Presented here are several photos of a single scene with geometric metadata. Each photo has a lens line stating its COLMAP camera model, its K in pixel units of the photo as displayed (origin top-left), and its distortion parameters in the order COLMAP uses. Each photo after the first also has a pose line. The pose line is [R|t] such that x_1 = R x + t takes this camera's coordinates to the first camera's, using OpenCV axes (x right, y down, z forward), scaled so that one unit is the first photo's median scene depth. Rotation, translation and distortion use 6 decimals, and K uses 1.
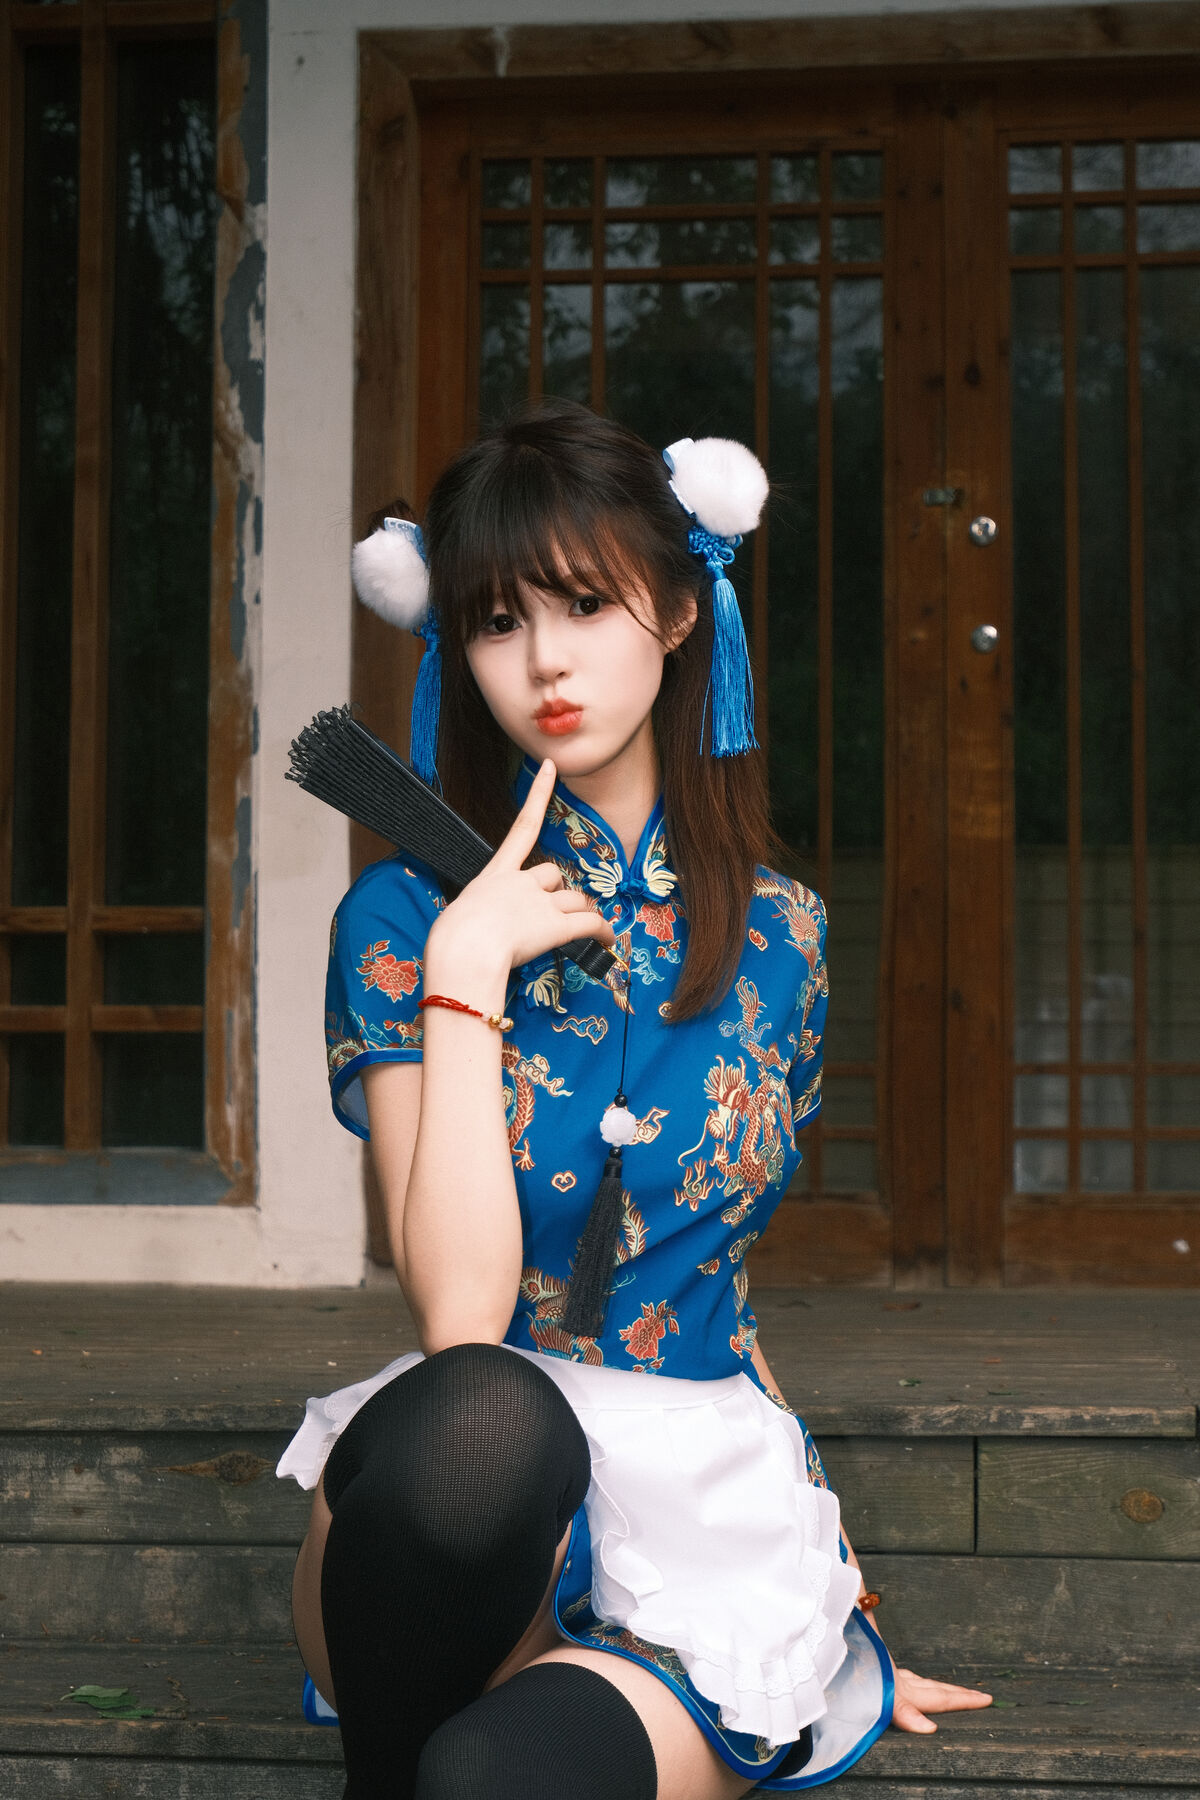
lens RADIAL K [[3521.9, 0, 626.4], [0, 3521.9, 906.9], [0, 0, 1]] dist [-0.047353, 0.315865]
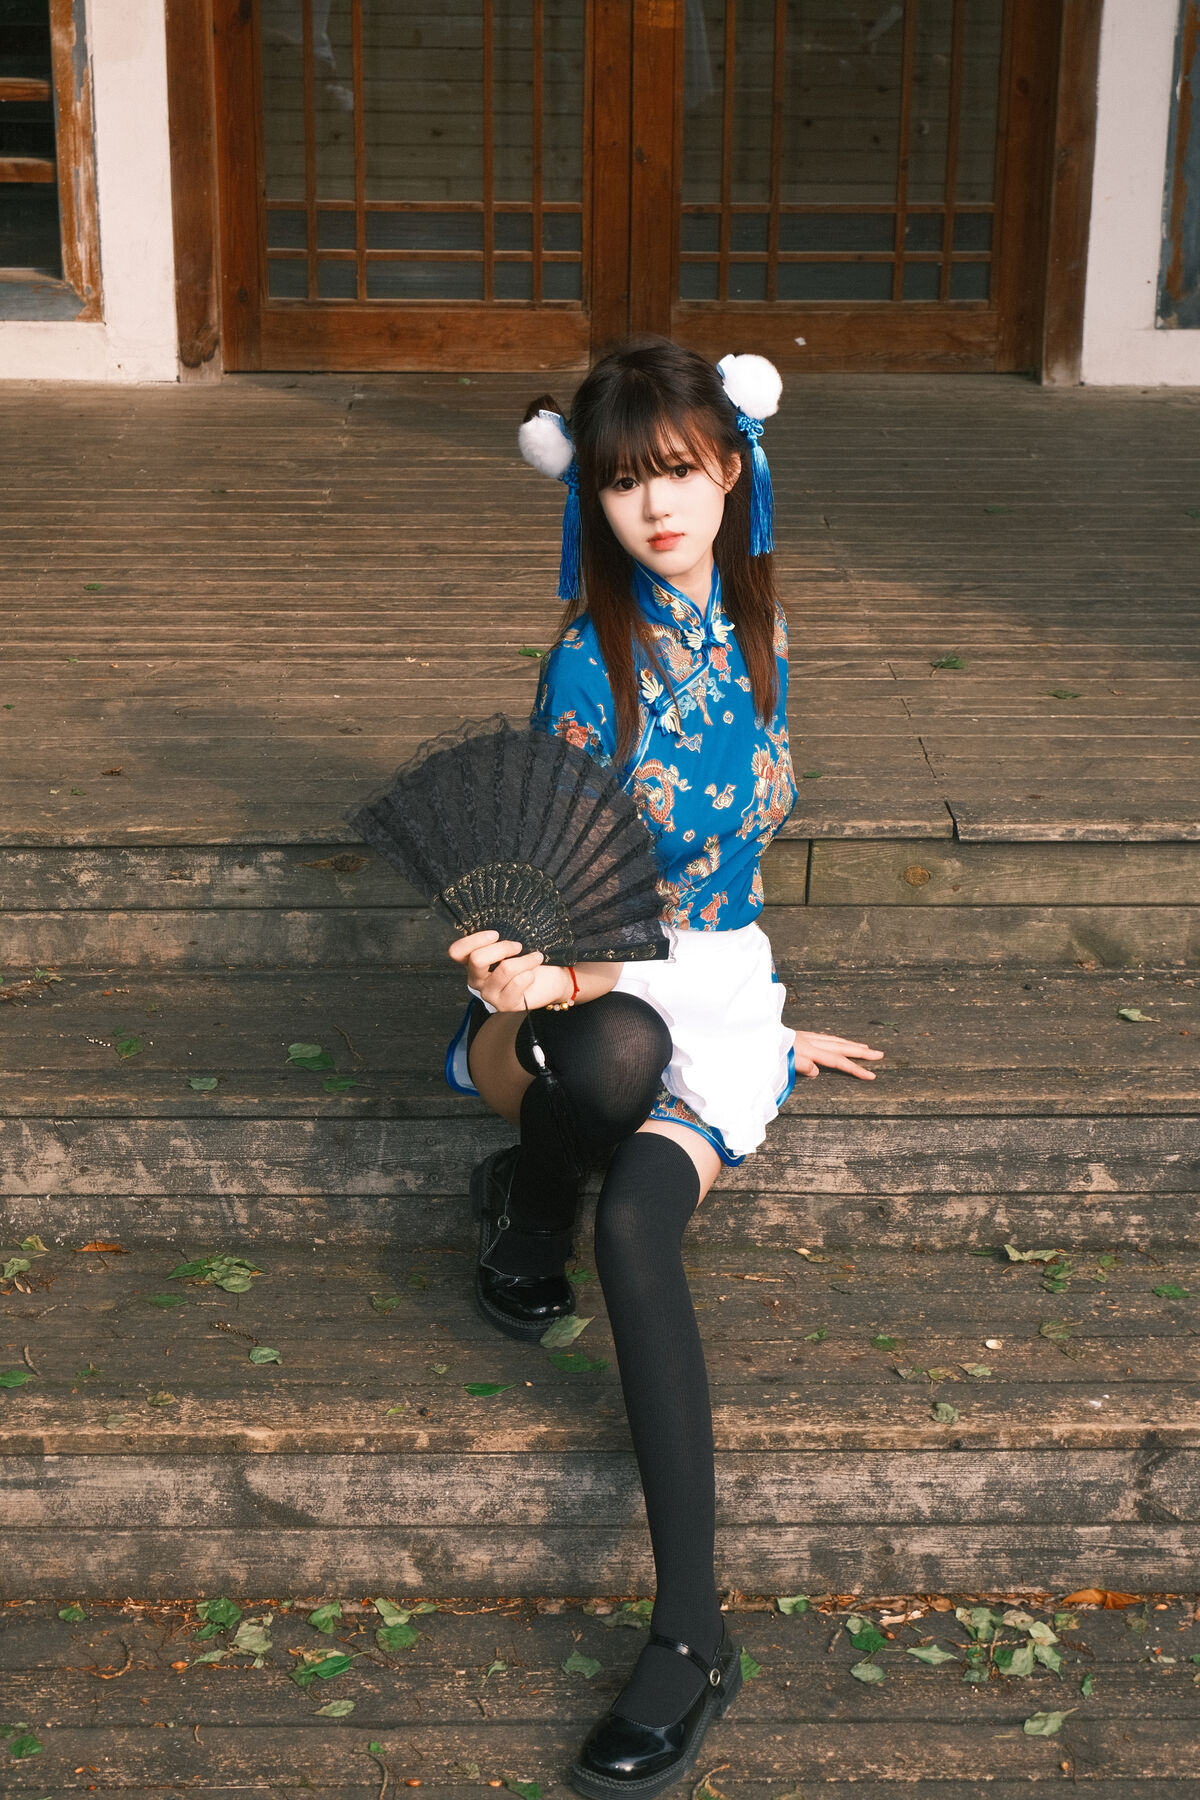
lens RADIAL K [[2913.7, 0, 611.2], [0, 2913.7, 893.3], [0, 0, 1]] dist [-0.027661, 0.127189]
pose [[0.988013, -0.048244, 0.146635, -0.088768], [-0.018094, 0.907168, 0.420379, -0.179716], [-0.153304, -0.417993, 0.895421, -0.086841]]
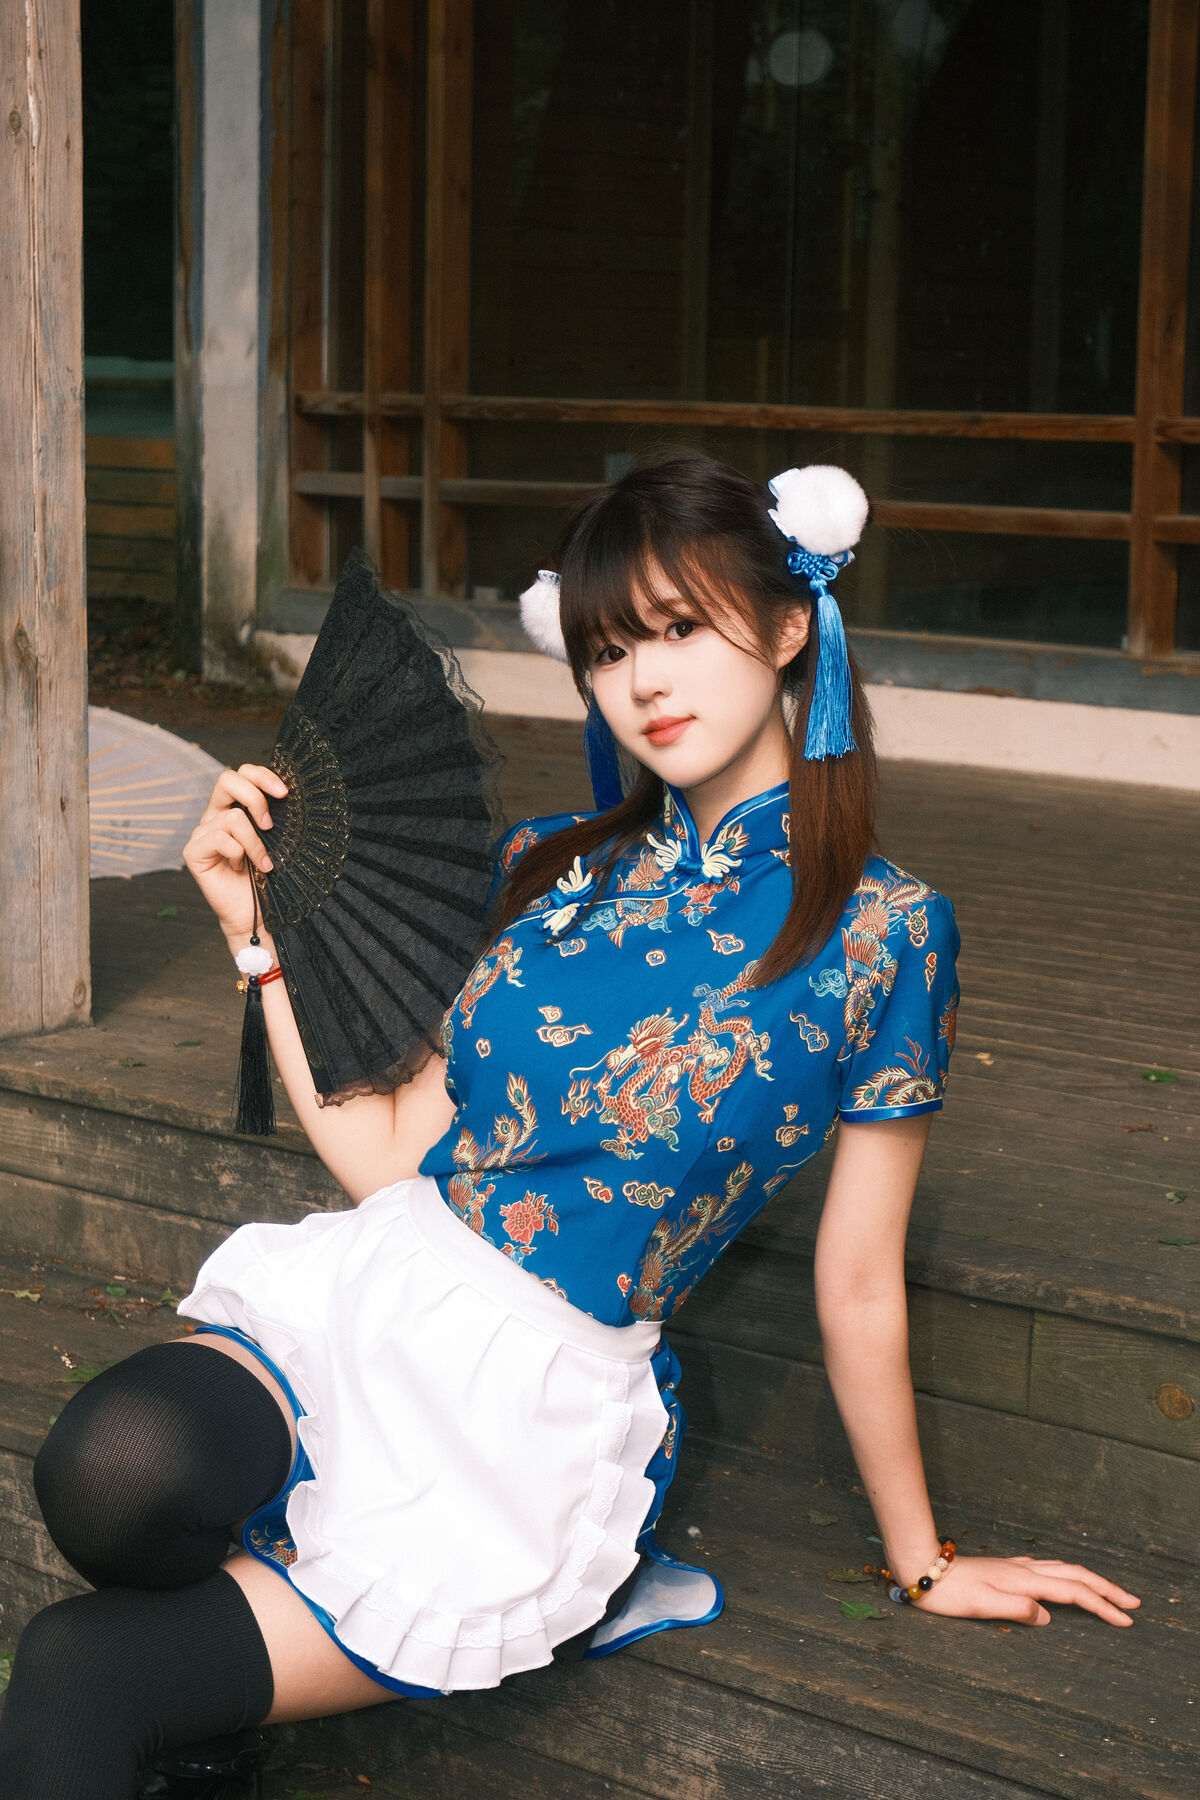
lens RADIAL K [[3555.0, 0, 598.9], [0, 3555.0, 844.2], [0, 0, 1]] dist [0.102195, -0.061464]
pose [[0.838862, 0.086468, -0.537432, 0.251017], [0.024904, 0.980173, 0.196573, -0.086605], [0.543774, -0.178282, 0.820077, 0.053432]]
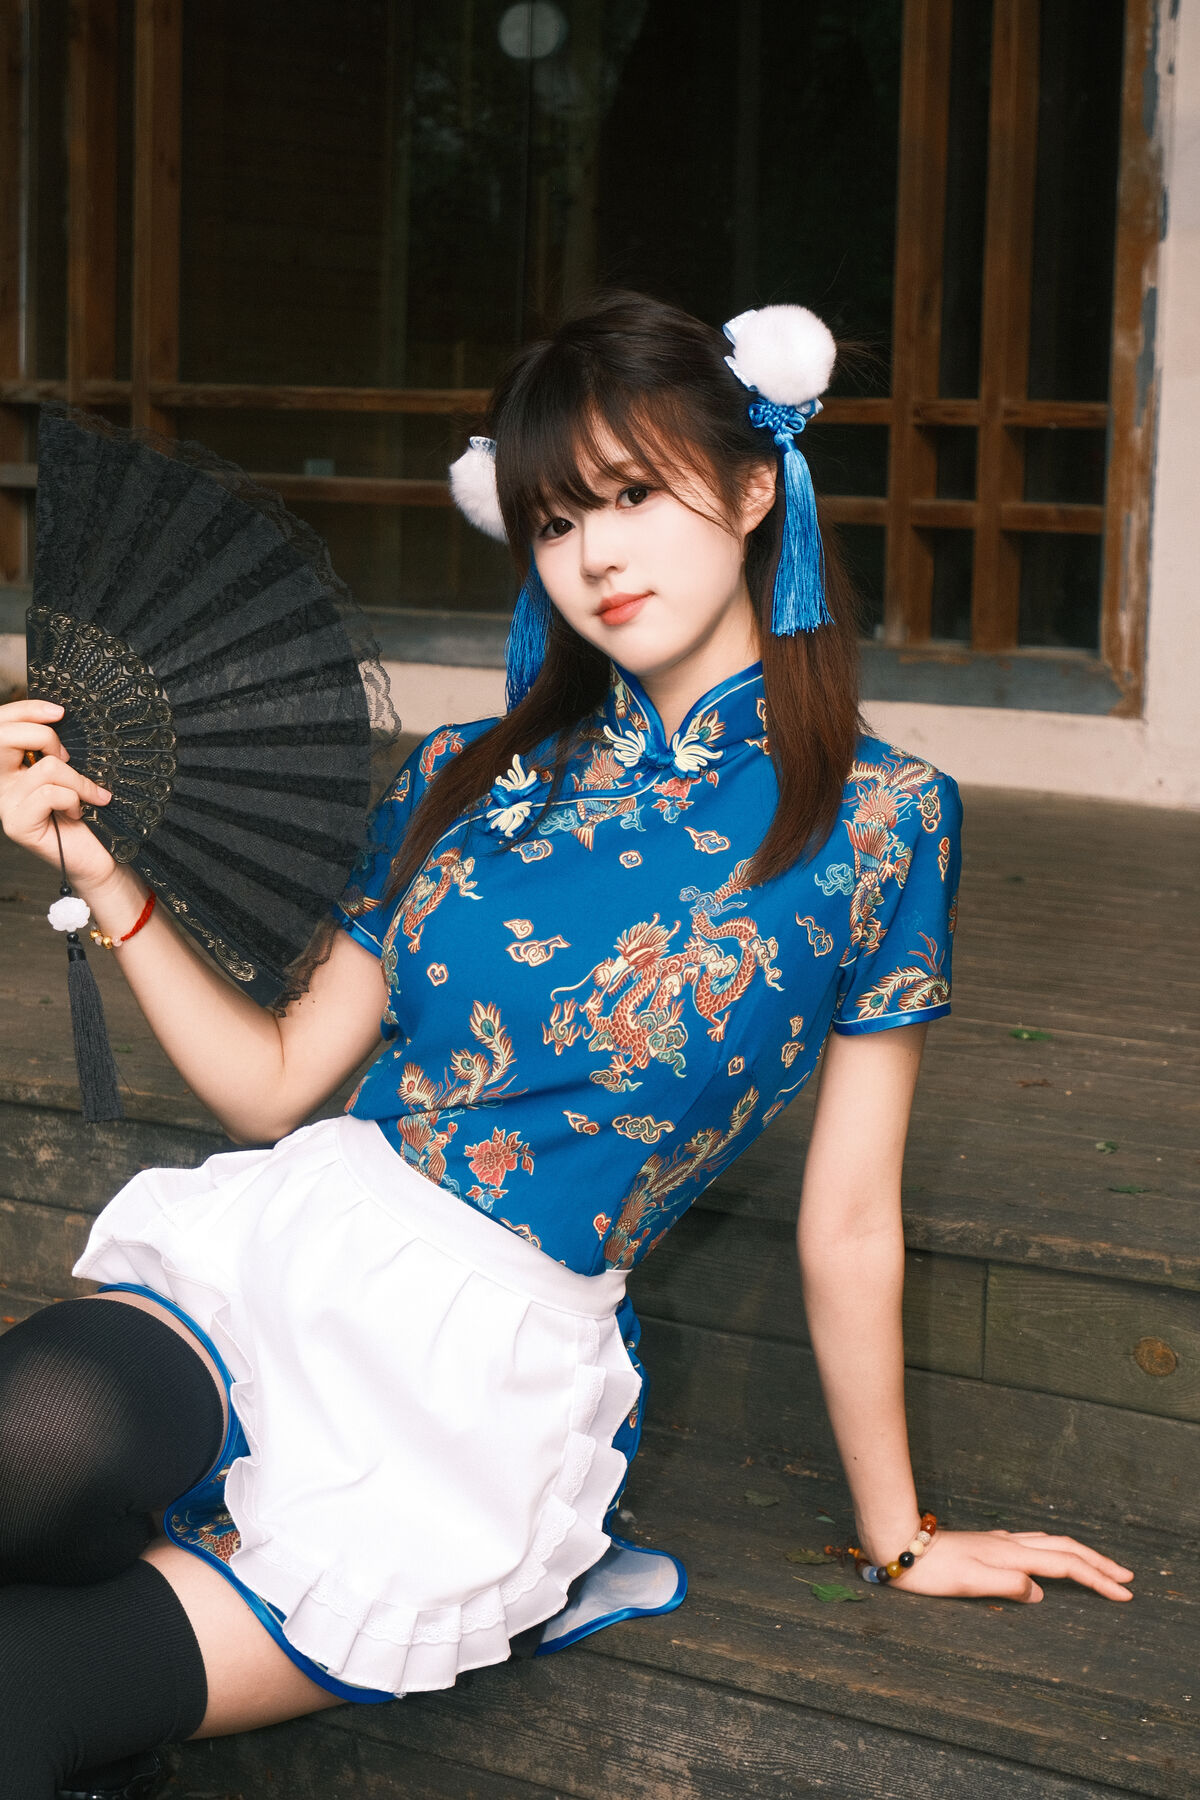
lens RADIAL K [[3555.0, 0, 598.9], [0, 3555.0, 844.2], [0, 0, 1]] dist [0.102195, -0.061464]
pose [[0.893448, 0.070540, -0.443593, 0.194592], [0.012144, 0.983437, 0.180845, -0.059381], [0.449002, -0.166962, 0.877793, 0.070682]]
